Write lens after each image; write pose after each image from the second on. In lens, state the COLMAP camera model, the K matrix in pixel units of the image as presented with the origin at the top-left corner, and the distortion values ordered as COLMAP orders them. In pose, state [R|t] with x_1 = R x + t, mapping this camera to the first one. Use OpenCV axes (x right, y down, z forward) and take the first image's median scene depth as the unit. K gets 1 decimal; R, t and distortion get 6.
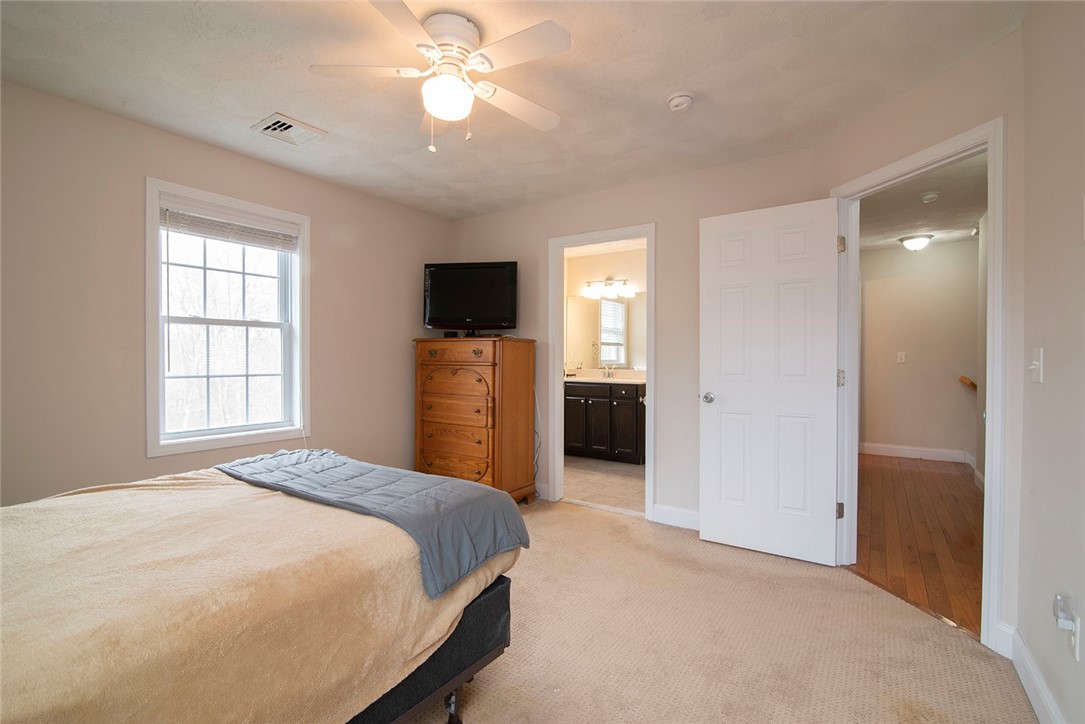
lens RADIAL K [[502.2, 0, 541.2], [0, 502.2, 361.0], [0, 0, 1]] dist [-0.018781, 0.000829]
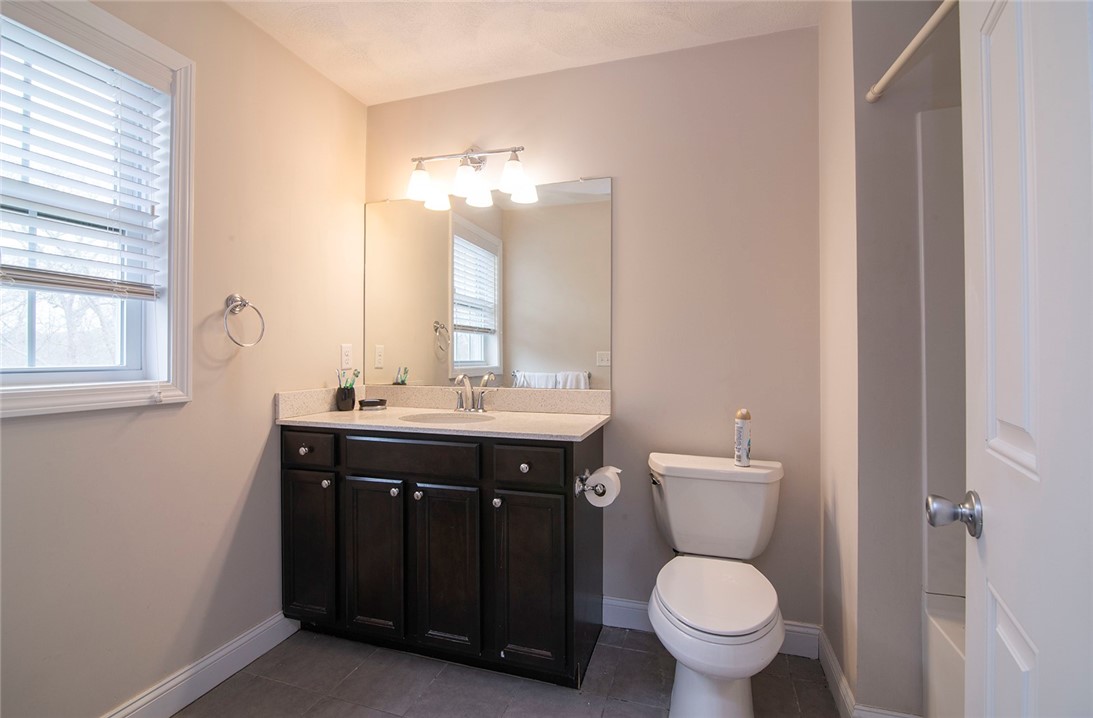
lens RADIAL K [[511.3, 0, 542.6], [0, 511.3, 355.3], [0, 0, 1]] dist [-0.021571, 0.002738]
pose [[0.959363, -0.004413, 0.282141, 0.070204], [0.006713, 0.999952, -0.007185, -0.004004], [-0.282095, 0.008787, 0.959346, 0.565089]]
